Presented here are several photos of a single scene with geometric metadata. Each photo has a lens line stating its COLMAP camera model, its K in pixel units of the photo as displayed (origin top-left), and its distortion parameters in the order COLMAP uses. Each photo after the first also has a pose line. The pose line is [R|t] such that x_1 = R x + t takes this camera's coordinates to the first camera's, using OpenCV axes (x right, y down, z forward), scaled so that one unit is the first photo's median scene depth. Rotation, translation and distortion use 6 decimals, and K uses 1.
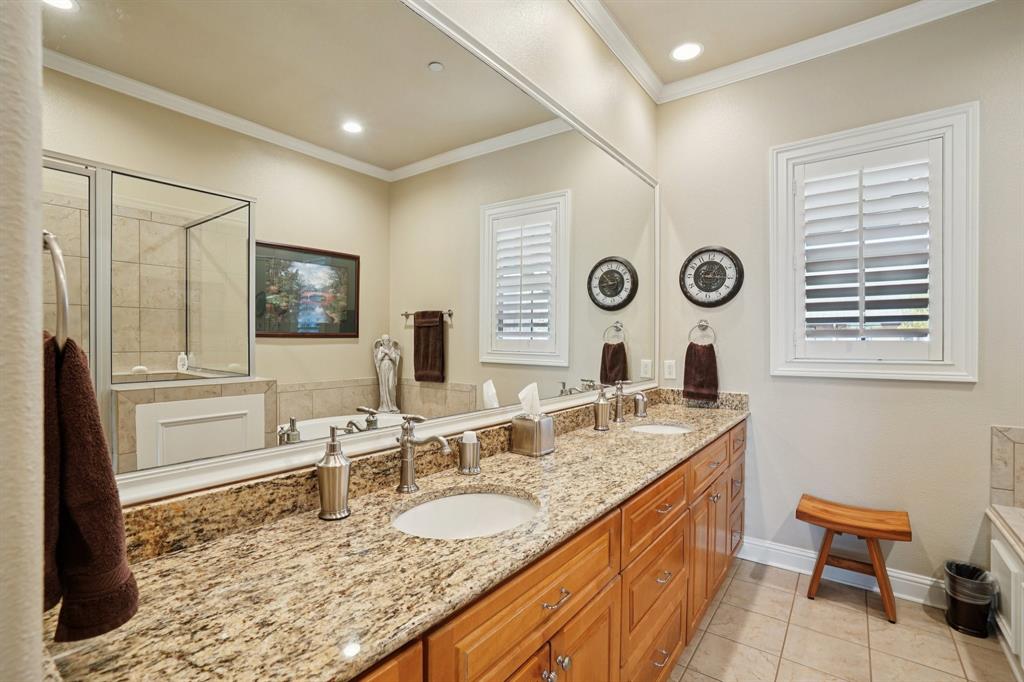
lens RADIAL K [[474.4, 0, 506.3], [0, 474.4, 341.9], [0, 0, 1]] dist [-0.032532, 0.018367]
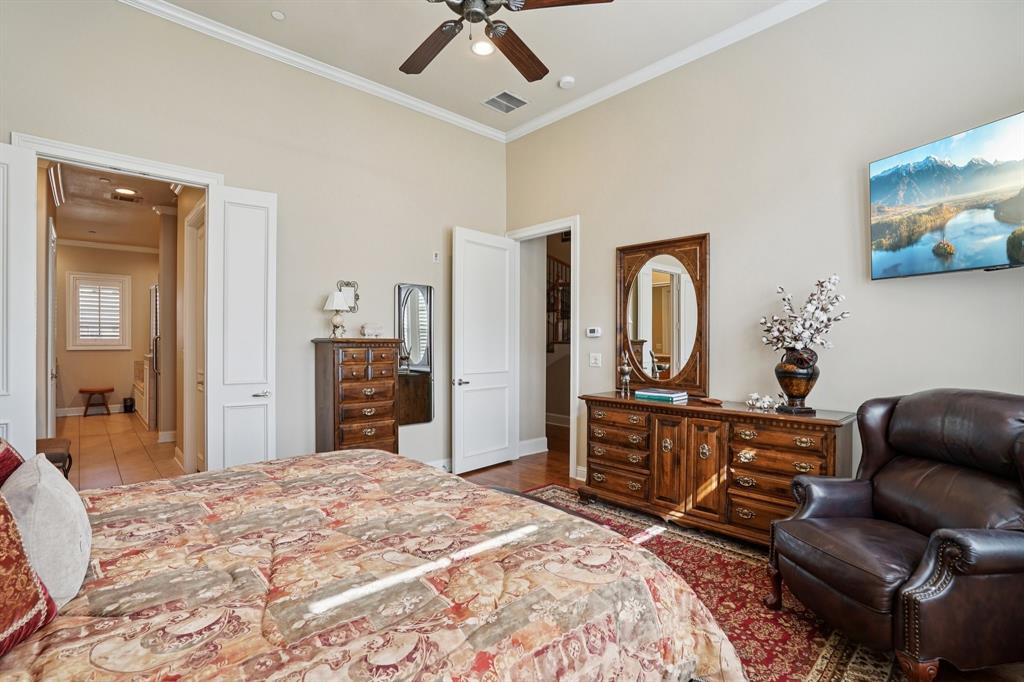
lens RADIAL K [[474.4, 0, 506.3], [0, 474.4, 341.9], [0, 0, 1]] dist [-0.032532, 0.018367]
pose [[0.199987, -0.011345, 0.979733, -2.053025], [0.008900, 0.999913, 0.009762, 0.011064], [-0.979758, 0.006768, 0.200070, -2.672184]]
